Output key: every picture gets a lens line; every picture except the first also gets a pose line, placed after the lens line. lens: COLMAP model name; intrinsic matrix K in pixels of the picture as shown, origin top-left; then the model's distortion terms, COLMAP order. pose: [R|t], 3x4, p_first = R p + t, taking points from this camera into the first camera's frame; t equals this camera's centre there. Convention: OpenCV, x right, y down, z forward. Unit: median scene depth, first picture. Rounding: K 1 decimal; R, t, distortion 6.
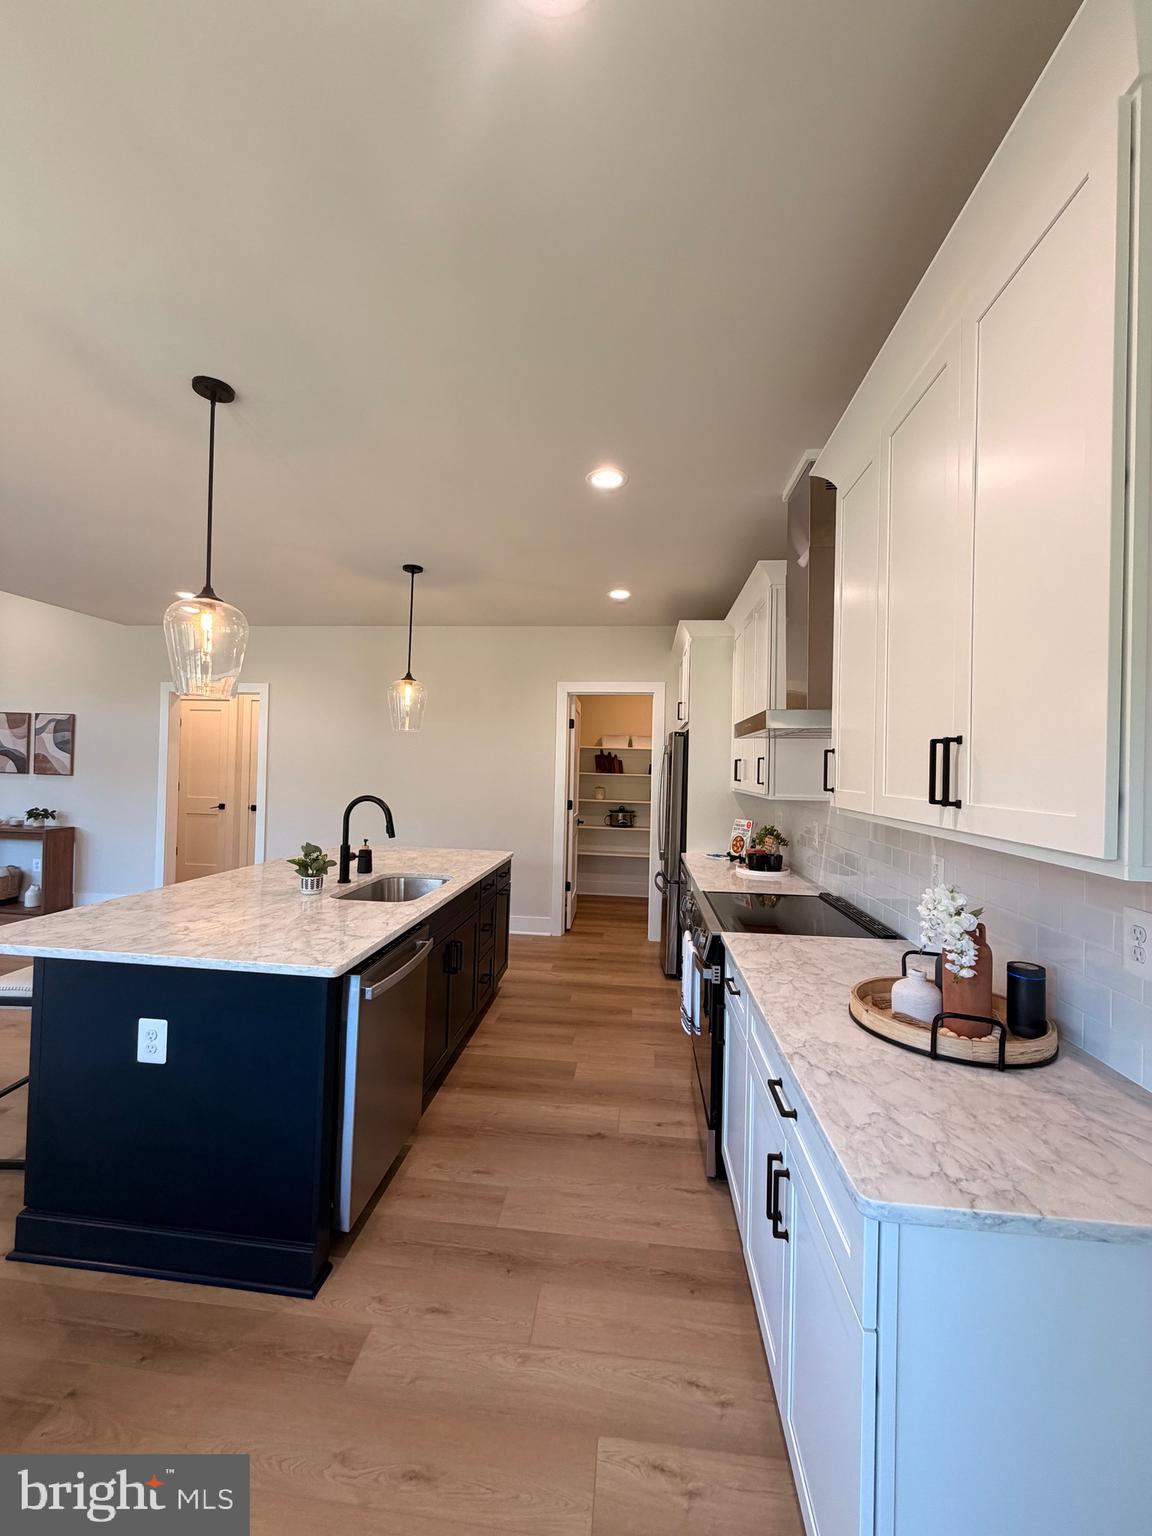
lens RADIAL K [[610.7, 0, 573.0], [0, 610.7, 762.0], [0, 0, 1]] dist [-0.000034, 0.000234]
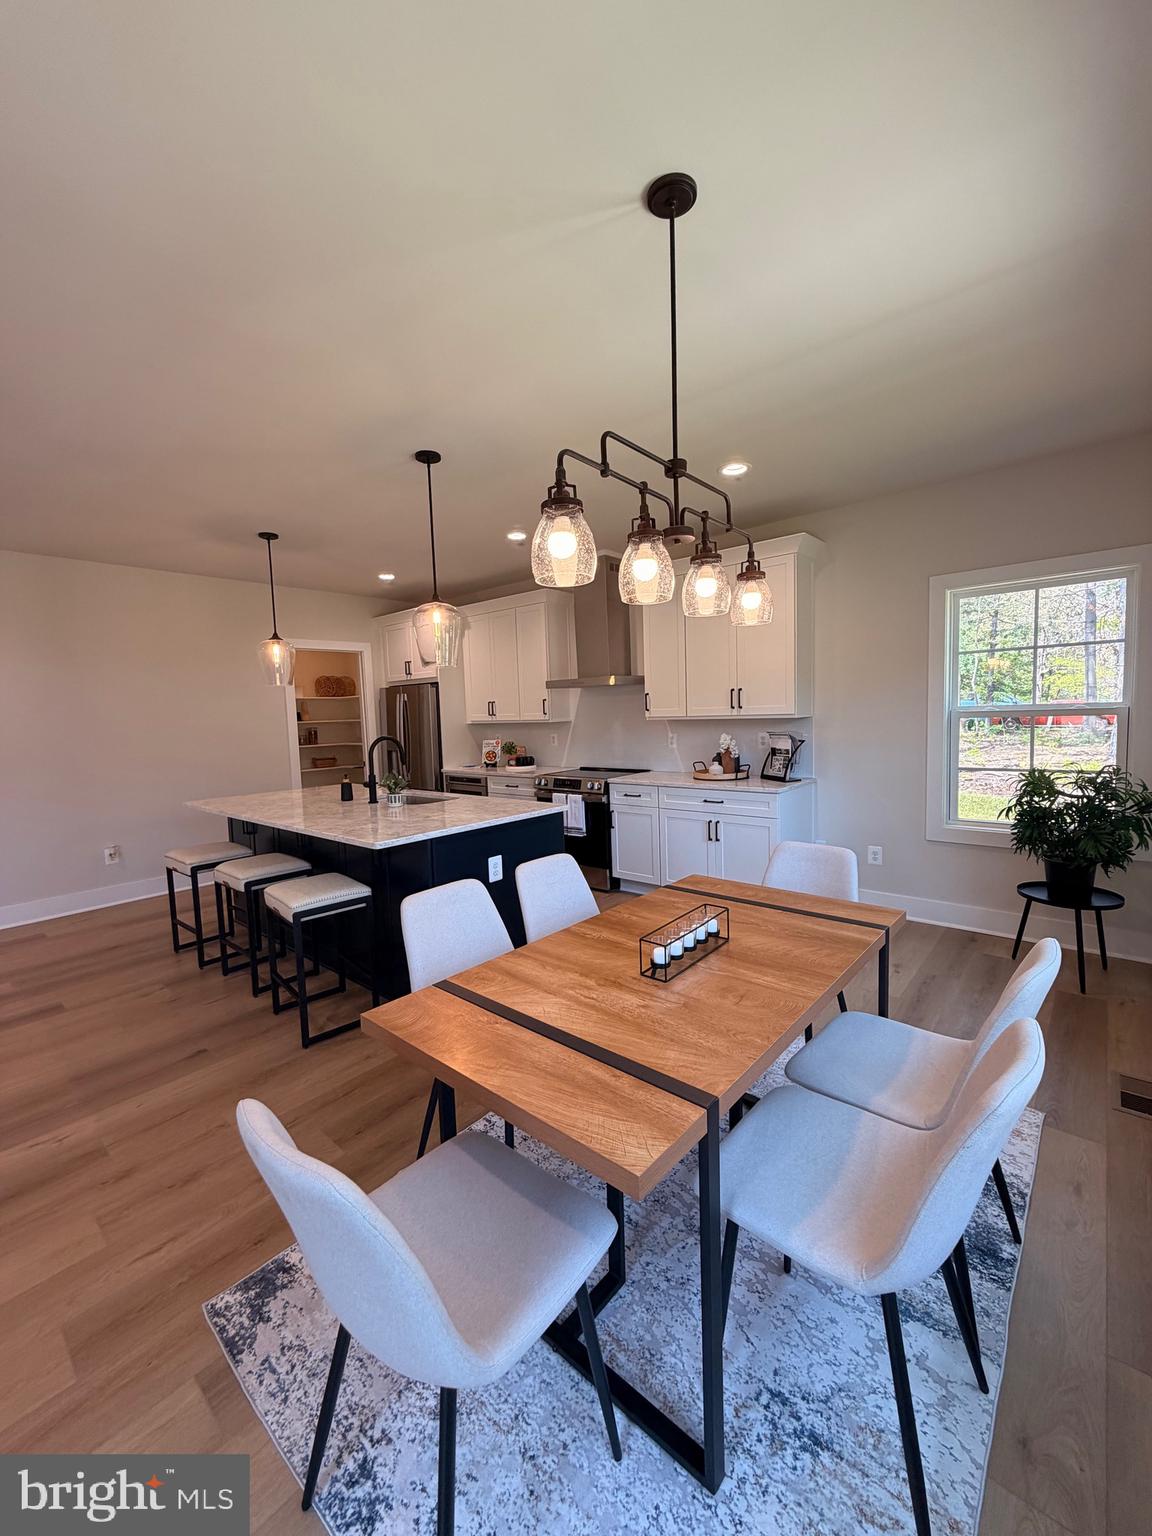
lens RADIAL K [[610.7, 0, 574.5], [0, 610.7, 767.0], [0, 0, 1]] dist [-0.000034, 0.000234]
pose [[0.570180, -0.118472, 0.812933, -0.885390], [0.039642, 0.992362, 0.116816, -0.012983], [-0.820563, -0.034380, 0.570521, -0.079915]]
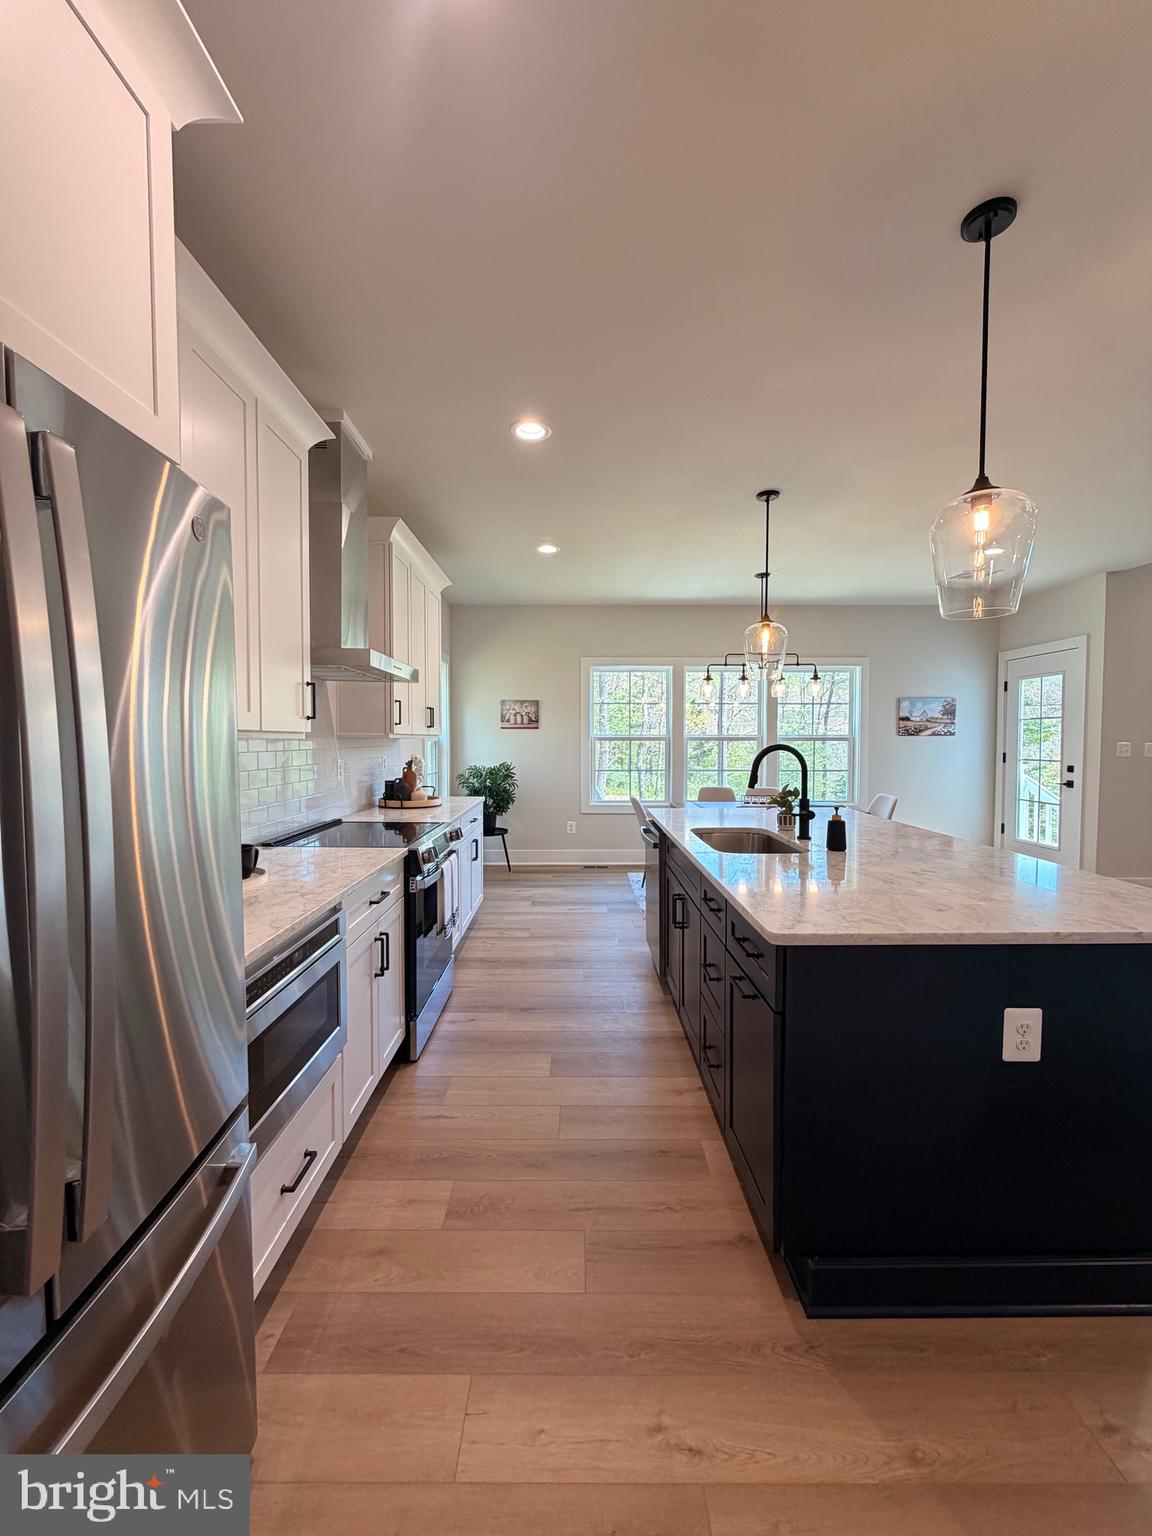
lens RADIAL K [[610.7, 0, 571.9], [0, 610.7, 762.5], [0, 0, 1]] dist [-0.000034, 0.000234]
pose [[-0.993932, -0.023079, -0.107545, 0.066123], [-0.026601, 0.999152, 0.031426, 0.046825], [0.106728, 0.034096, -0.993703, 1.593966]]
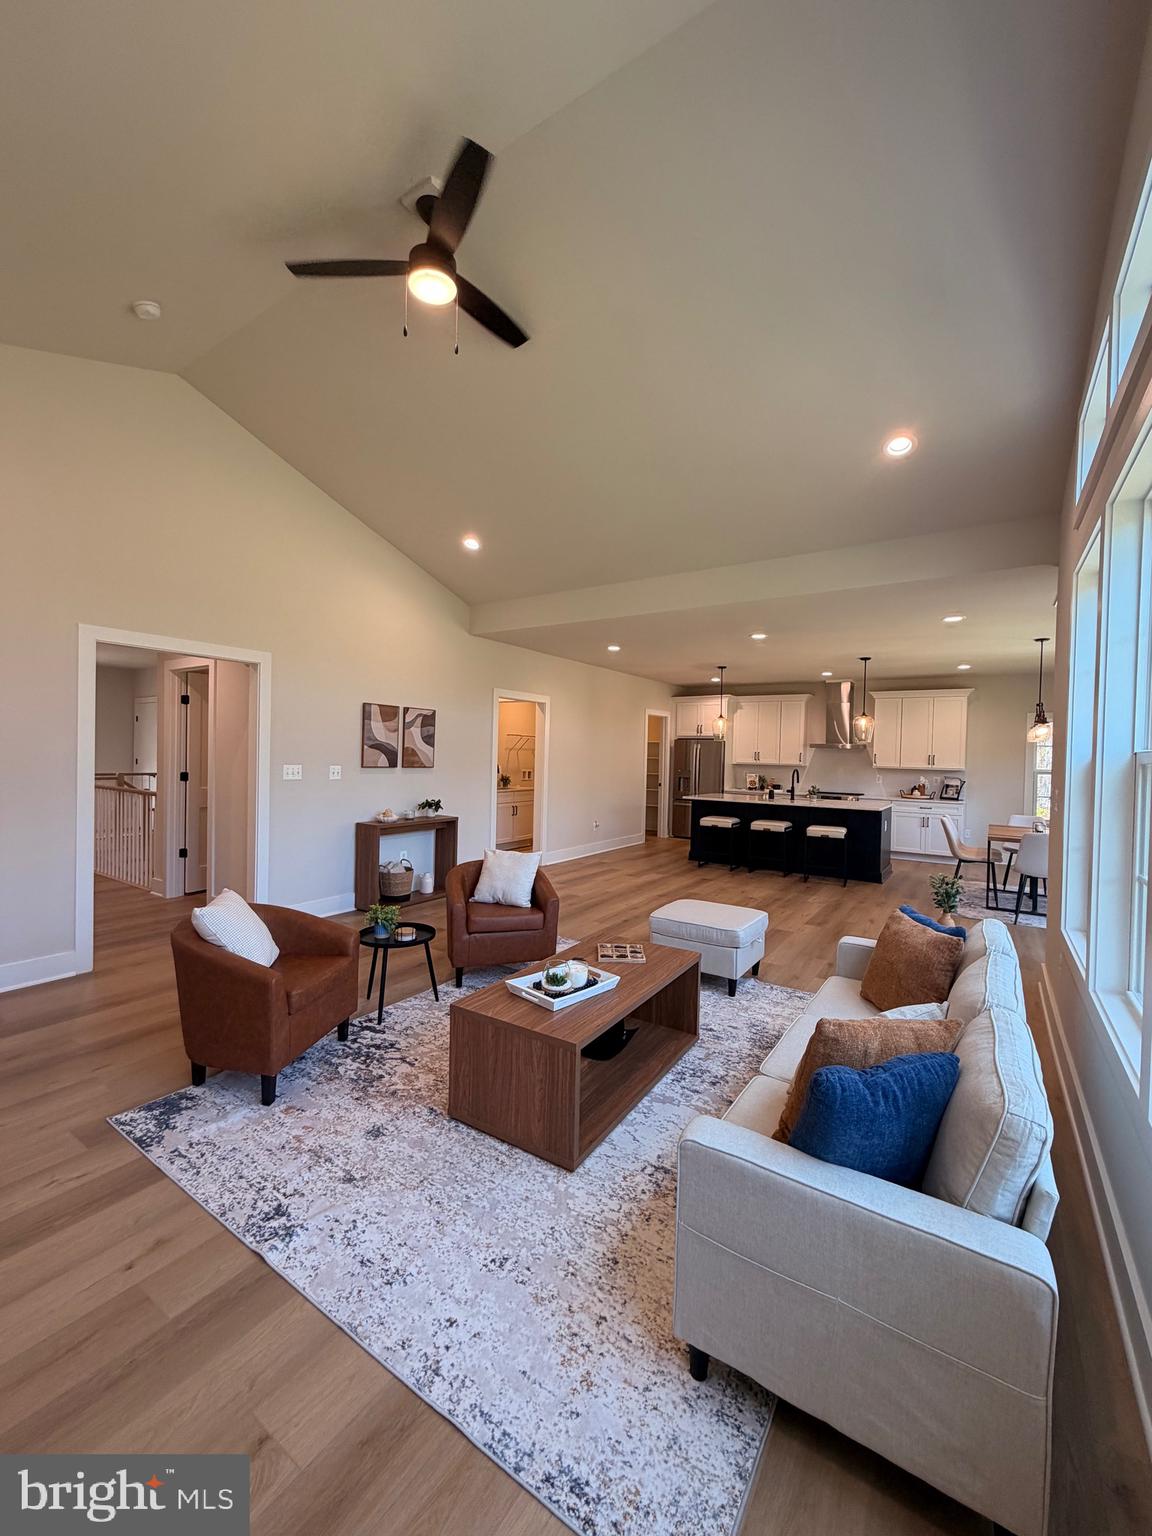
lens RADIAL K [[610.7, 0, 576.0], [0, 610.7, 762.0], [0, 0, 1]] dist [-0.000034, 0.000234]
pose [[0.466009, -0.026614, 0.884380, -2.480310], [-0.020095, 0.998971, 0.040651, -0.054645], [-0.884552, -0.036716, 0.464994, 0.429571]]
